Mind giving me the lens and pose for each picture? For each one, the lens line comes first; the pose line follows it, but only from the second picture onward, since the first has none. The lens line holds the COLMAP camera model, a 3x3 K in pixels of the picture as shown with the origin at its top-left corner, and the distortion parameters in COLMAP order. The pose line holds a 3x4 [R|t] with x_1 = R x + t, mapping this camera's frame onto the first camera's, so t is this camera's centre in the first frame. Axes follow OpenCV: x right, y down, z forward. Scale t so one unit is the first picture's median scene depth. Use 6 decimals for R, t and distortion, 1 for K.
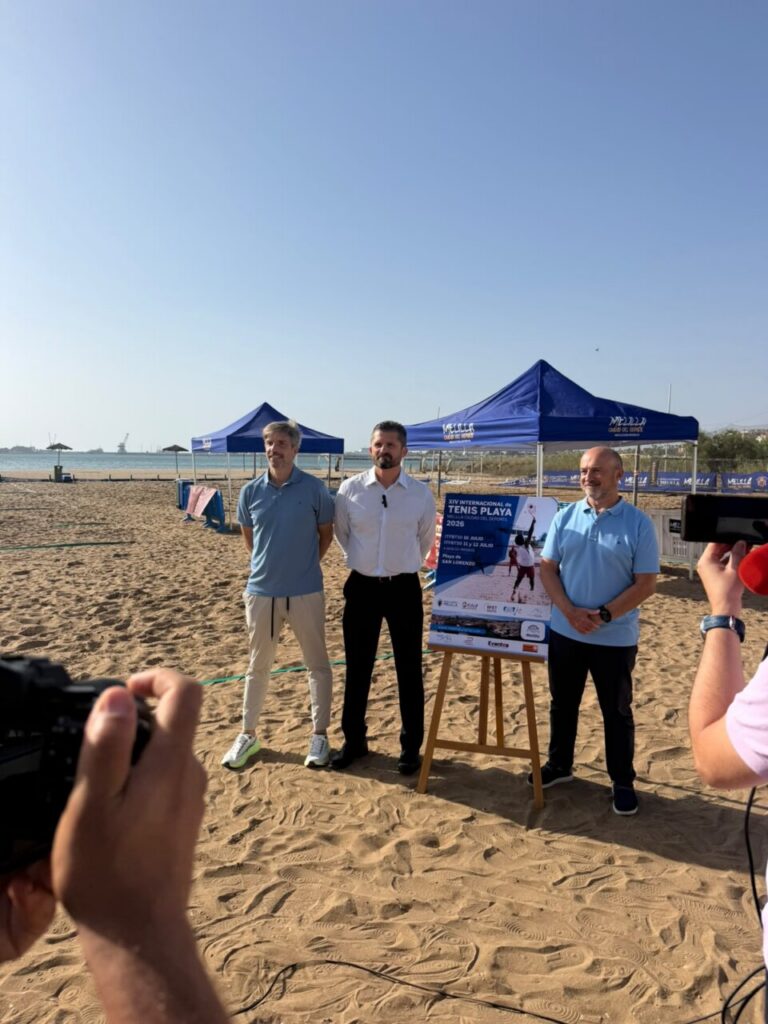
lens RADIAL K [[742.0, 0, 384.0], [0, 742.0, 512.0], [0, 0, 1]] dist [0.199968, -0.431474]
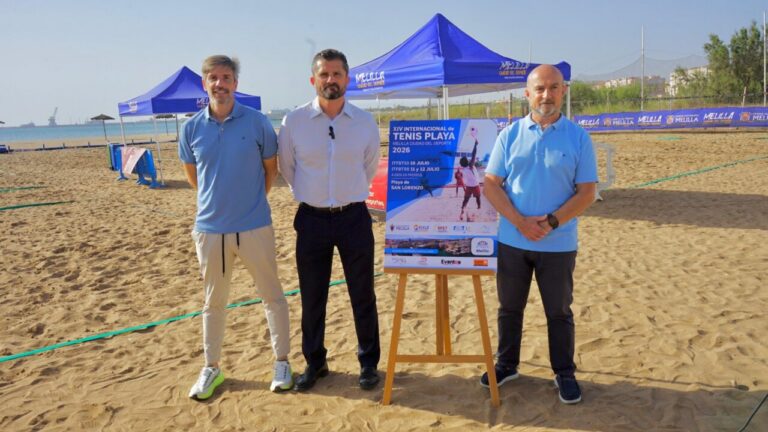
lens RADIAL K [[640.1, 0, 384.0], [0, 640.1, 216.0], [0, 0, 1]] dist [-0.002840, 0.010195]
pose [[0.988841, -0.070883, 0.131030, -0.047188], [0.059660, 0.994360, 0.087684, 0.025398], [-0.136506, -0.078888, 0.987493, 0.117687]]
